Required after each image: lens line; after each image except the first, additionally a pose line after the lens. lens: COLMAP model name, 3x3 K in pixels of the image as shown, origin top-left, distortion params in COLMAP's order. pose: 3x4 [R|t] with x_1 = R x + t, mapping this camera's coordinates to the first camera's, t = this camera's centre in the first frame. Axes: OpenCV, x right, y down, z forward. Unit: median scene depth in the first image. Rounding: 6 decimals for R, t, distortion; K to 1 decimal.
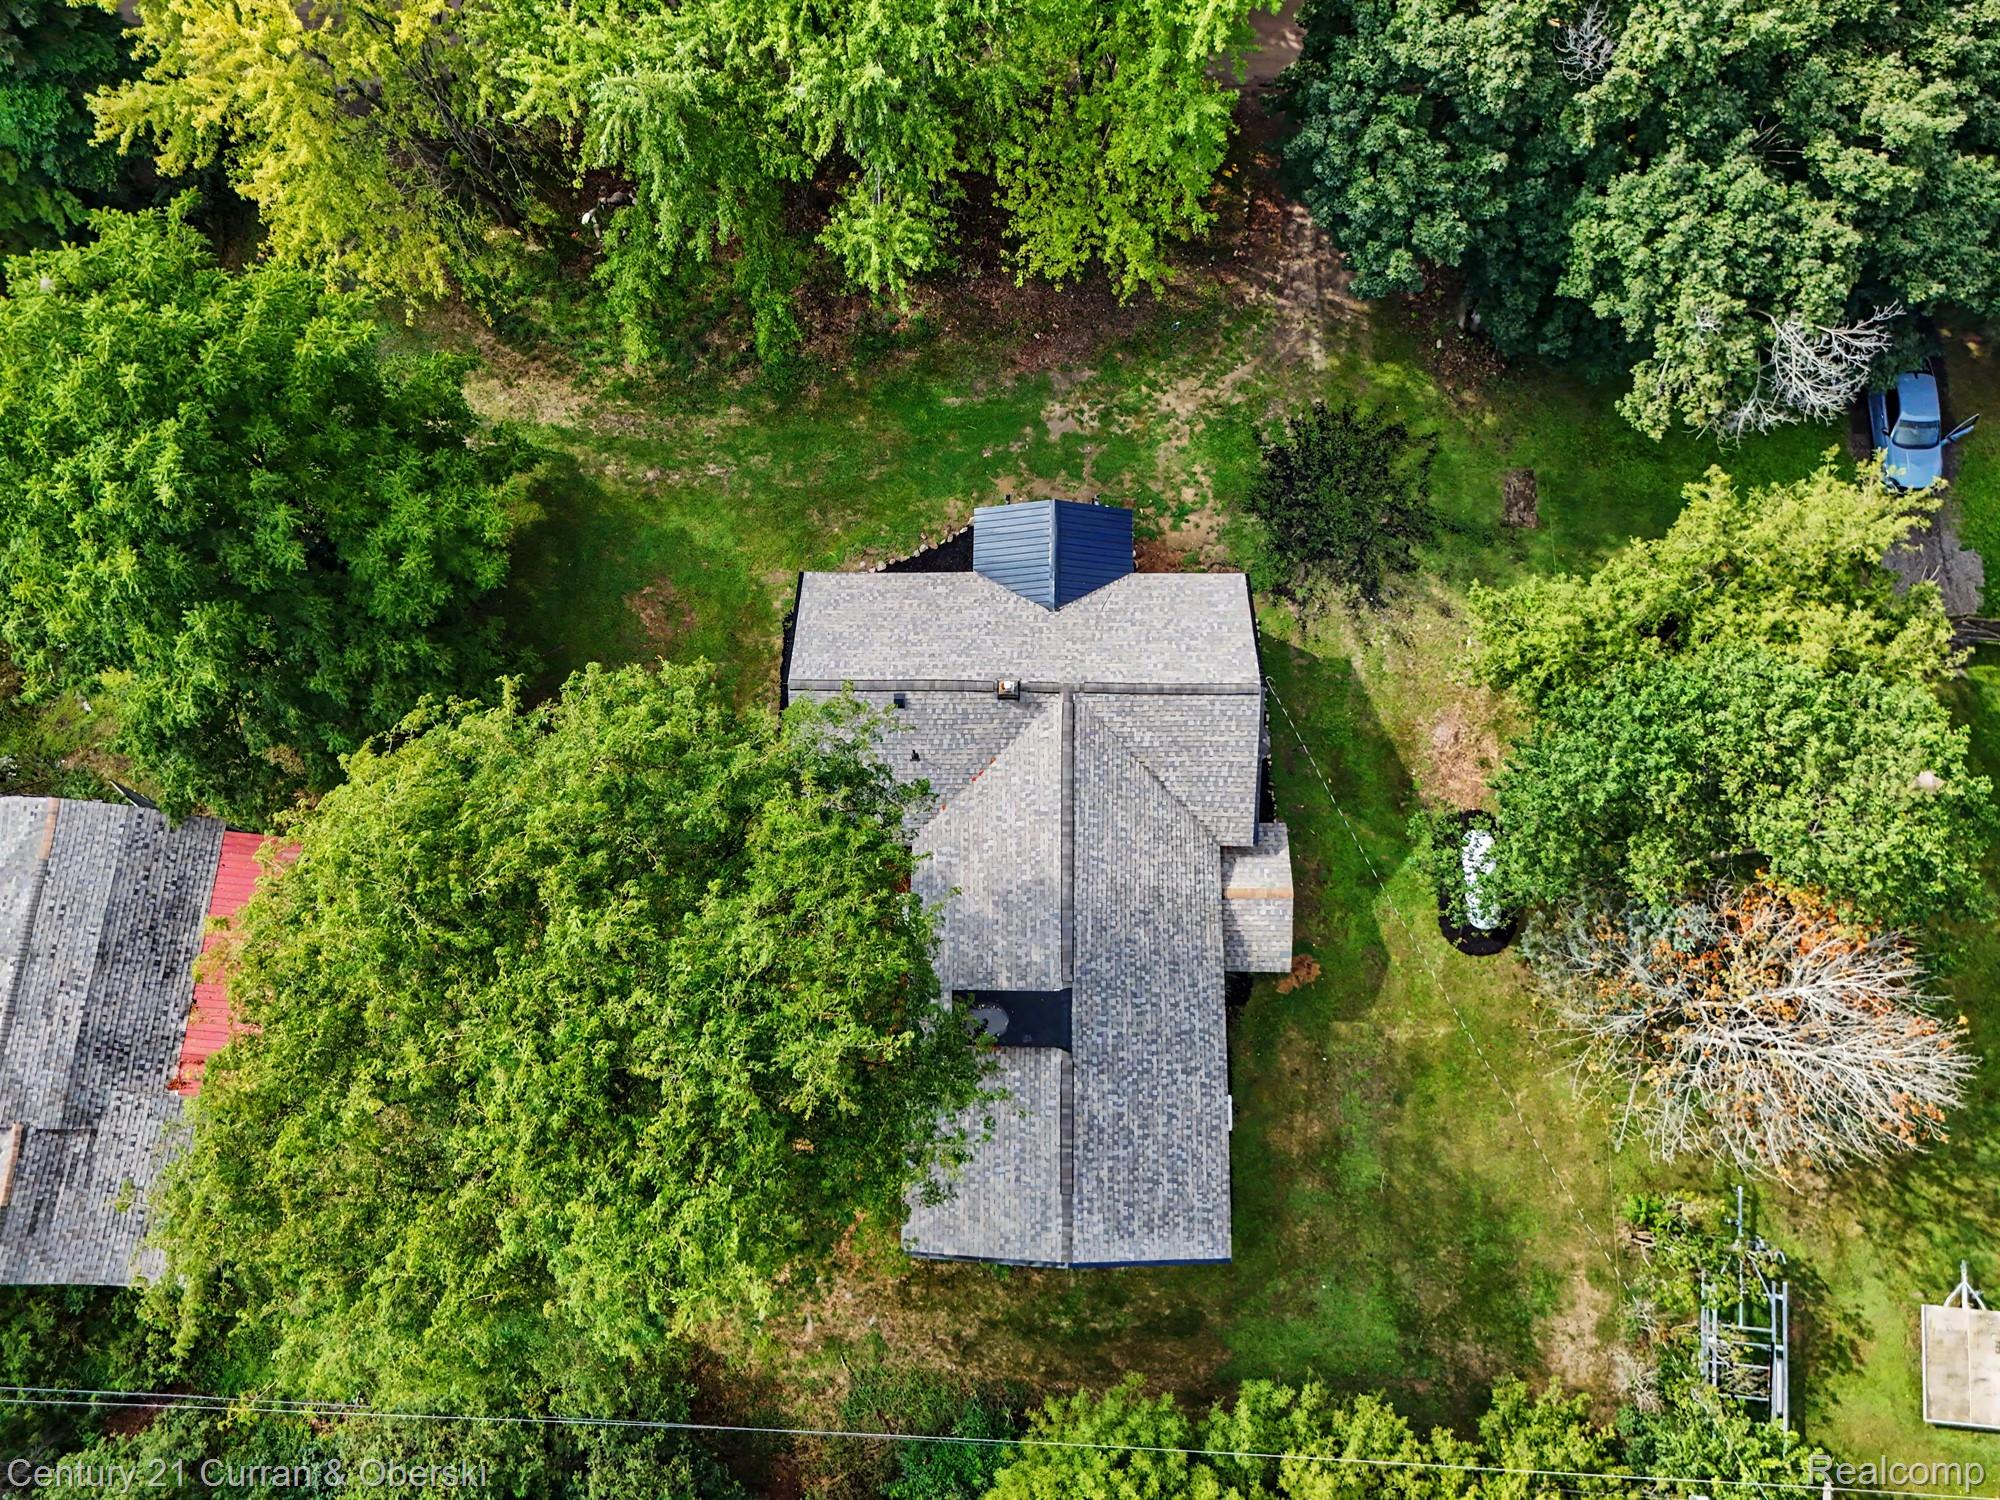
lens RADIAL K [[1491.2, 0, 1000.0], [0, 1491.2, 750.0], [0, 0, 1]] dist [0.044899, -0.005748]
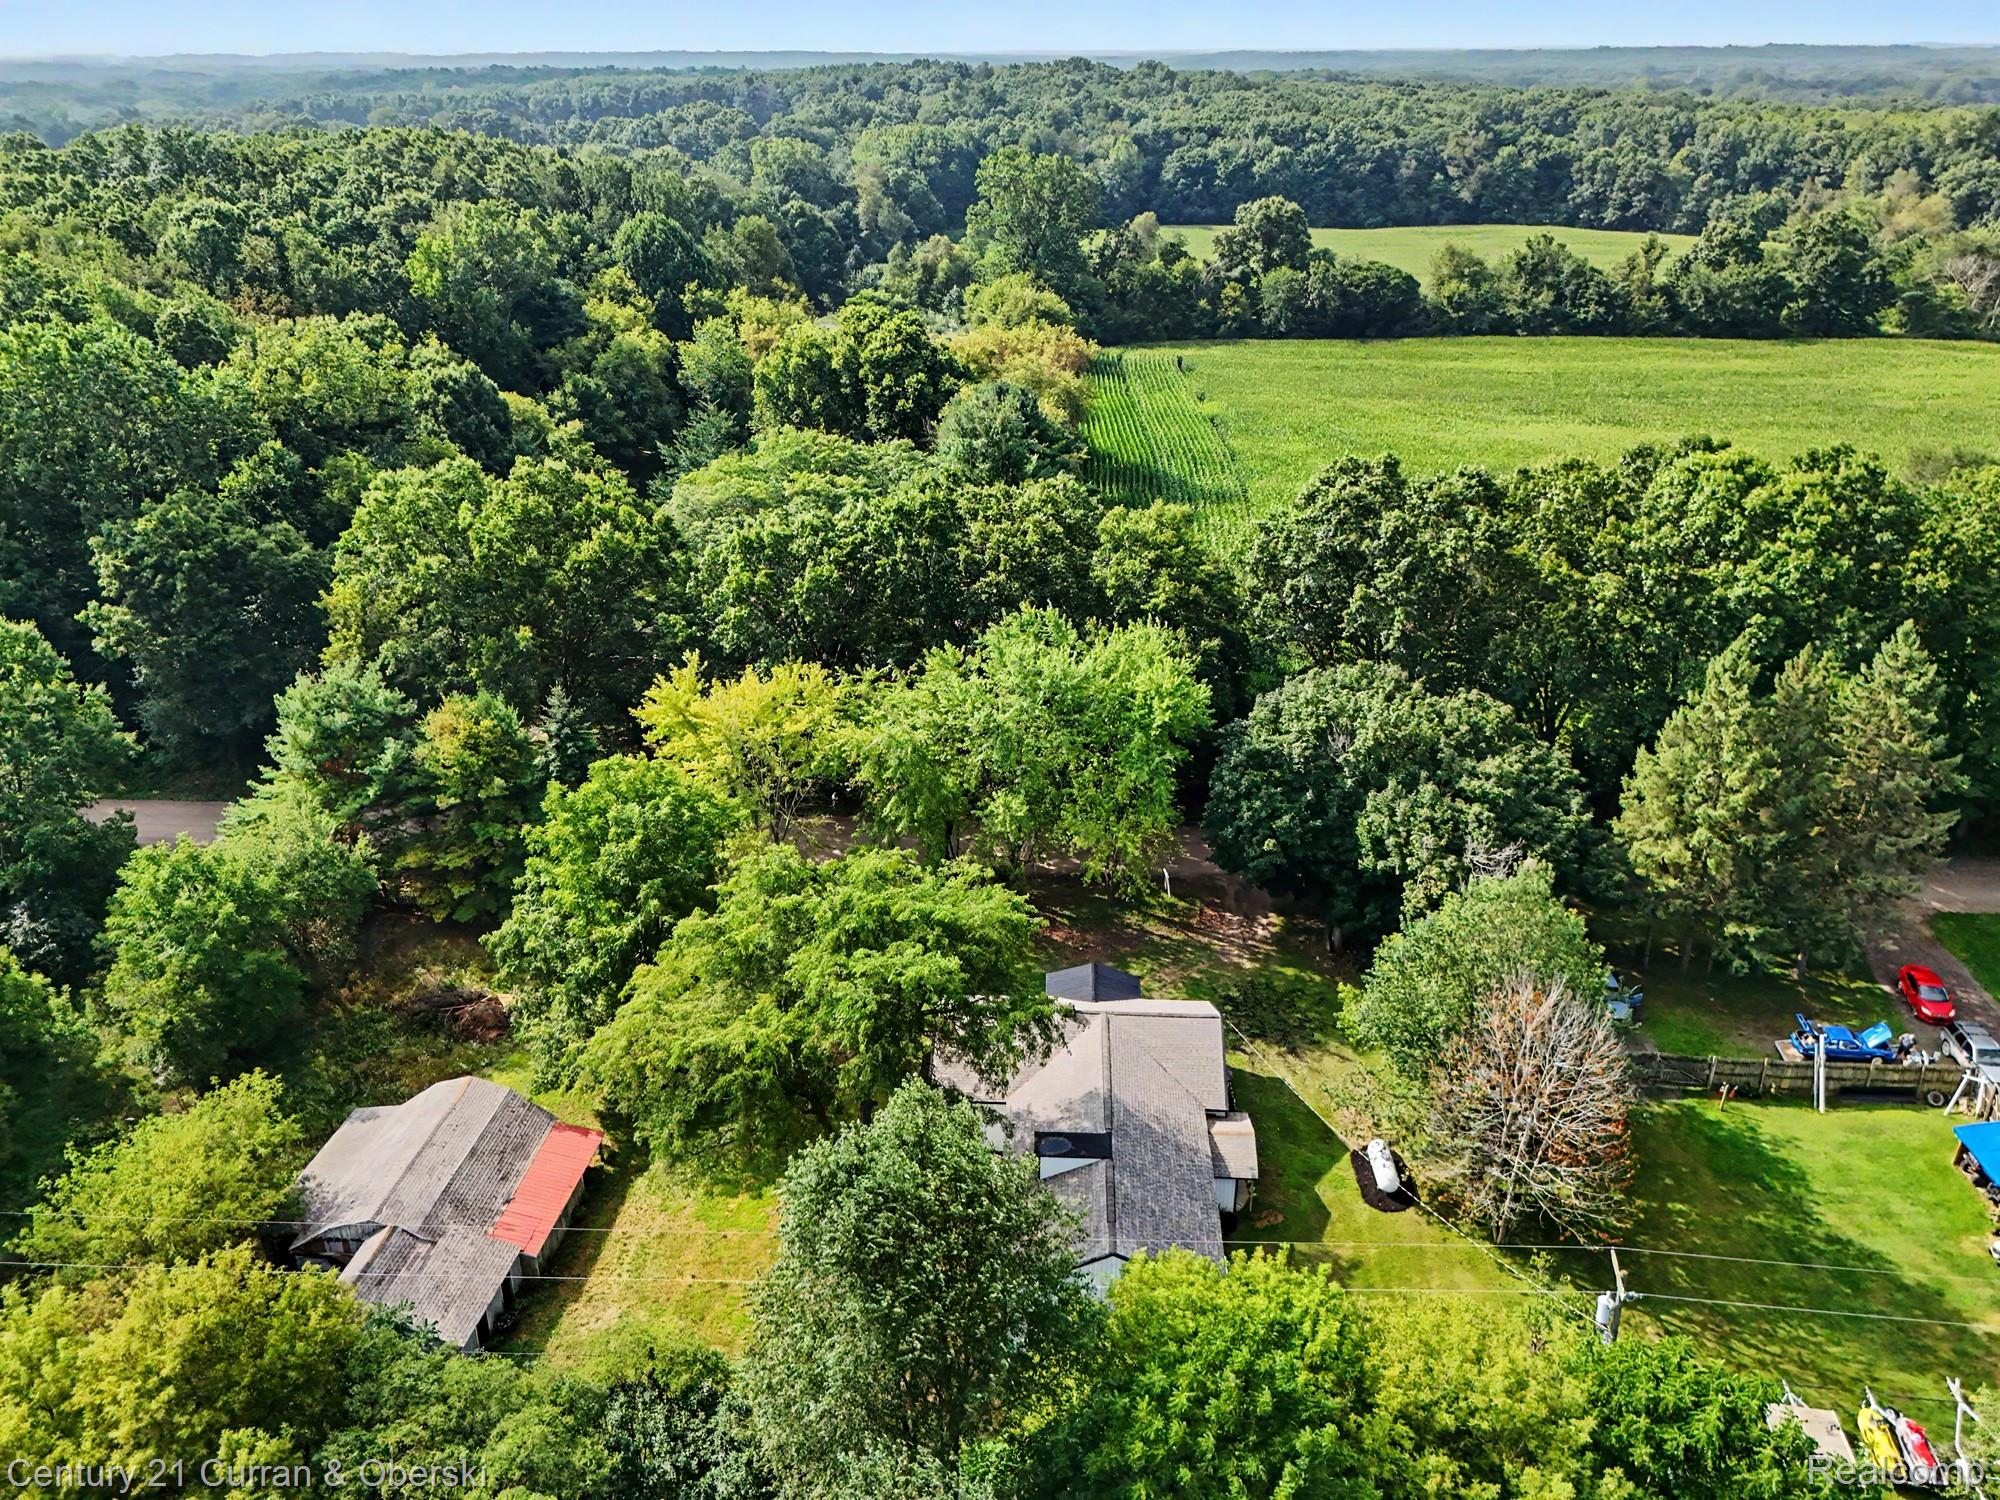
lens RADIAL K [[1486.9, 0, 994.6], [0, 1486.9, 754.6], [0, 0, 1]] dist [0.062274, -0.068149]
pose [[0.999312, 0.027870, -0.024478, -0.045628], [-0.036383, 0.607880, -0.793195, 1.129238], [-0.007227, 0.793540, 0.608475, -0.250620]]
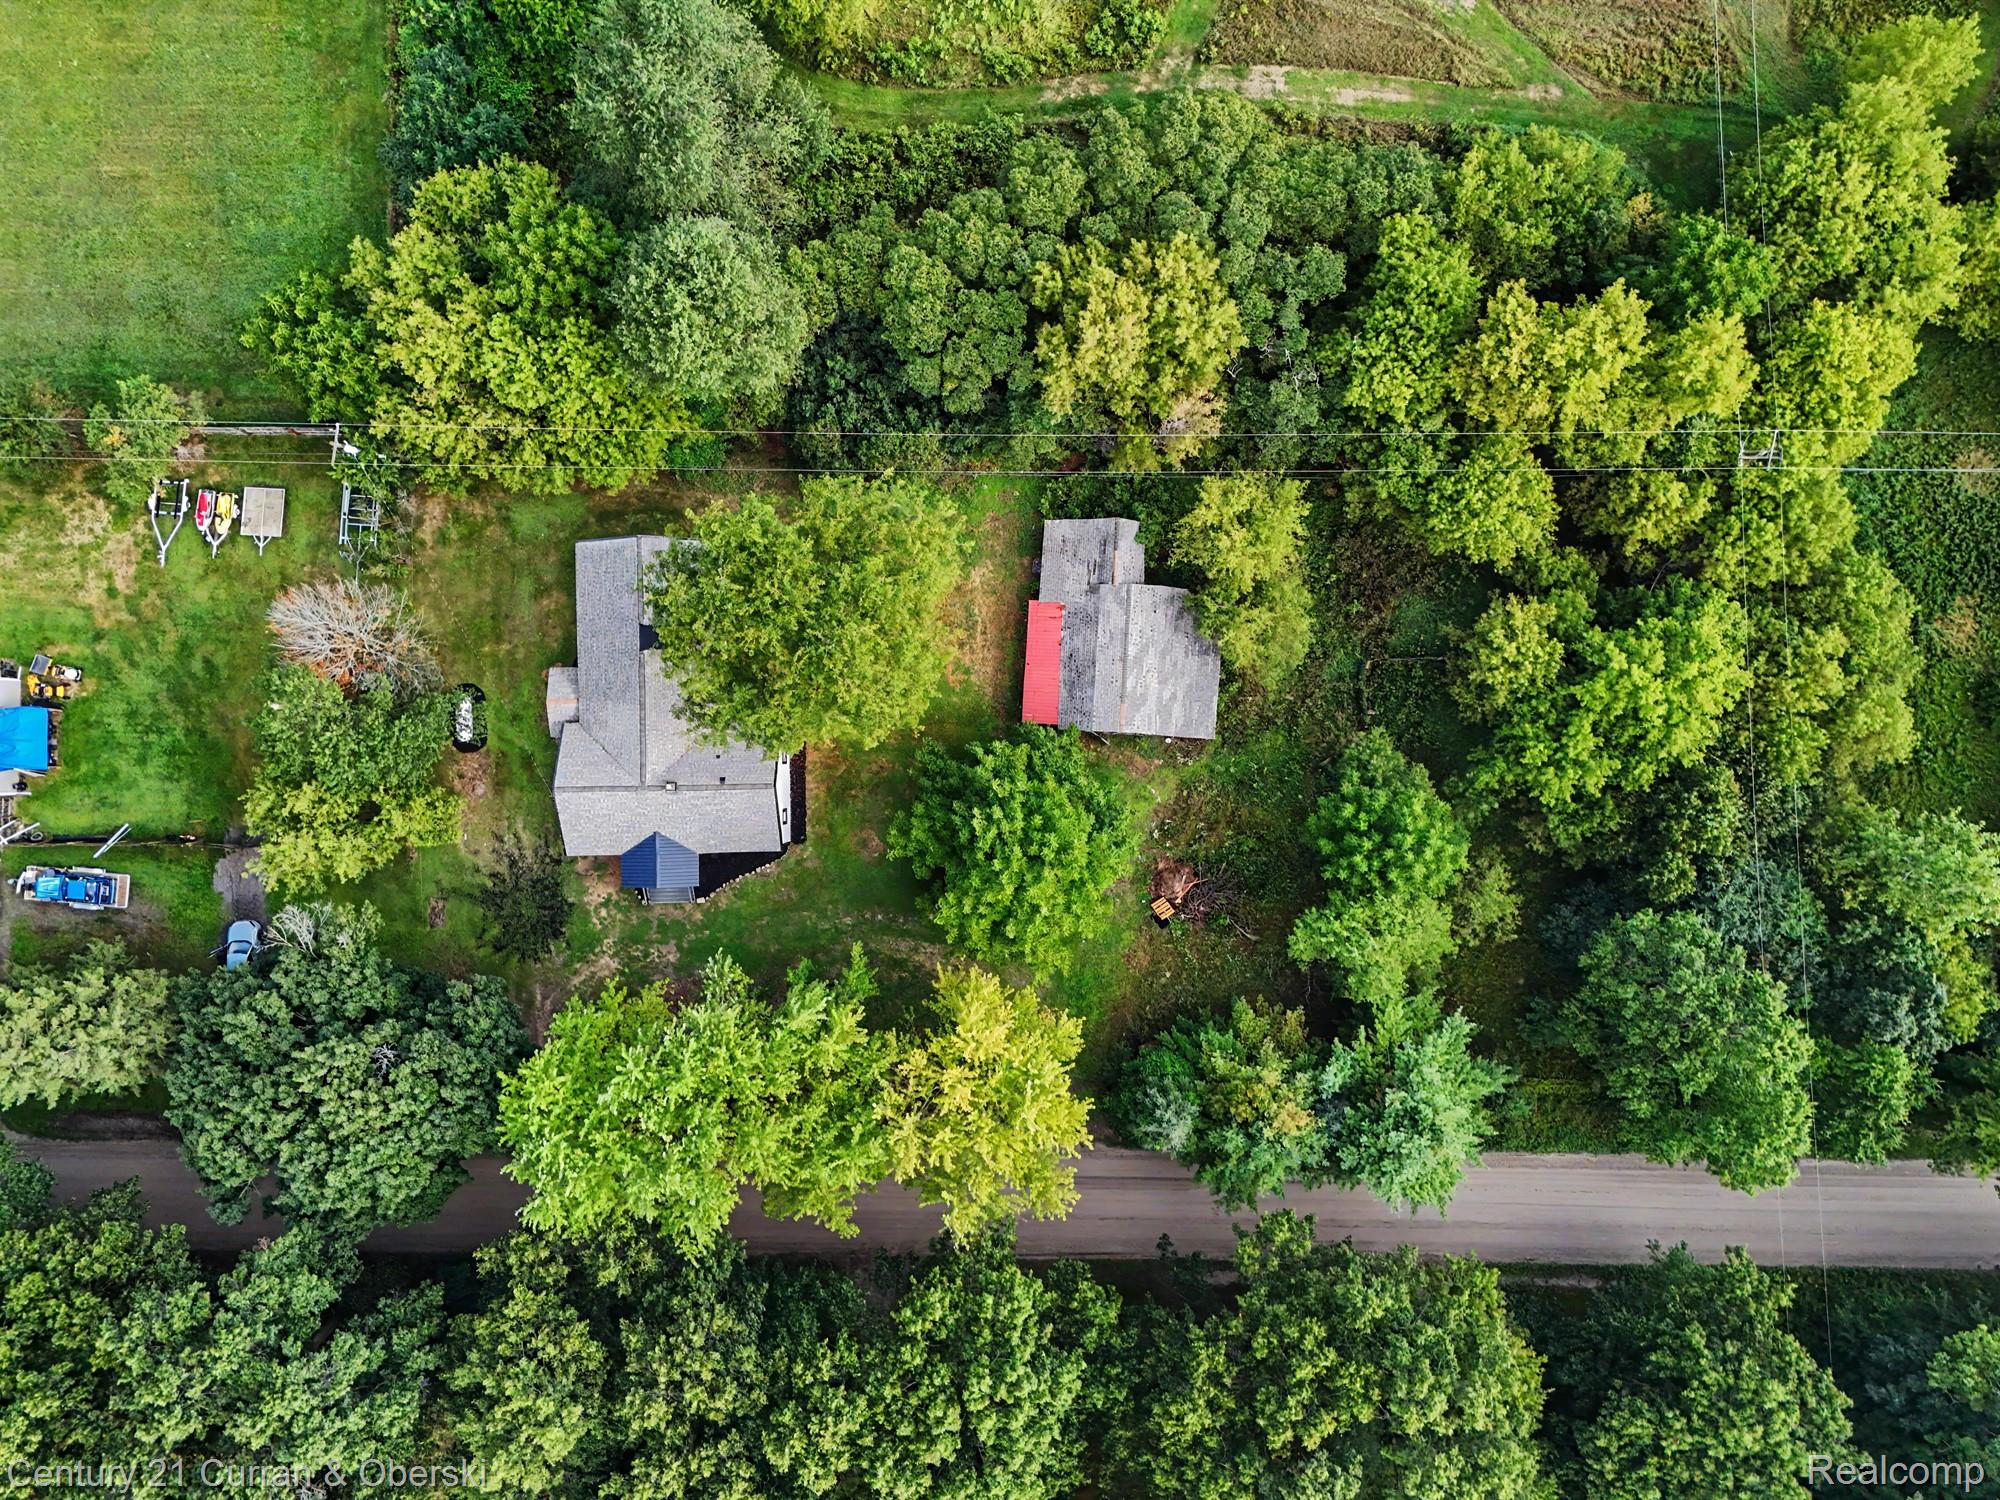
lens RADIAL K [[1486.9, 0, 994.6], [0, 1486.9, 754.6], [0, 0, 1]] dist [0.062274, -0.068149]
pose [[-0.998967, 0.030848, 0.033373, -0.548461], [-0.022556, -0.974058, 0.225172, -0.503245], [0.039454, 0.224187, 0.973747, -1.123321]]
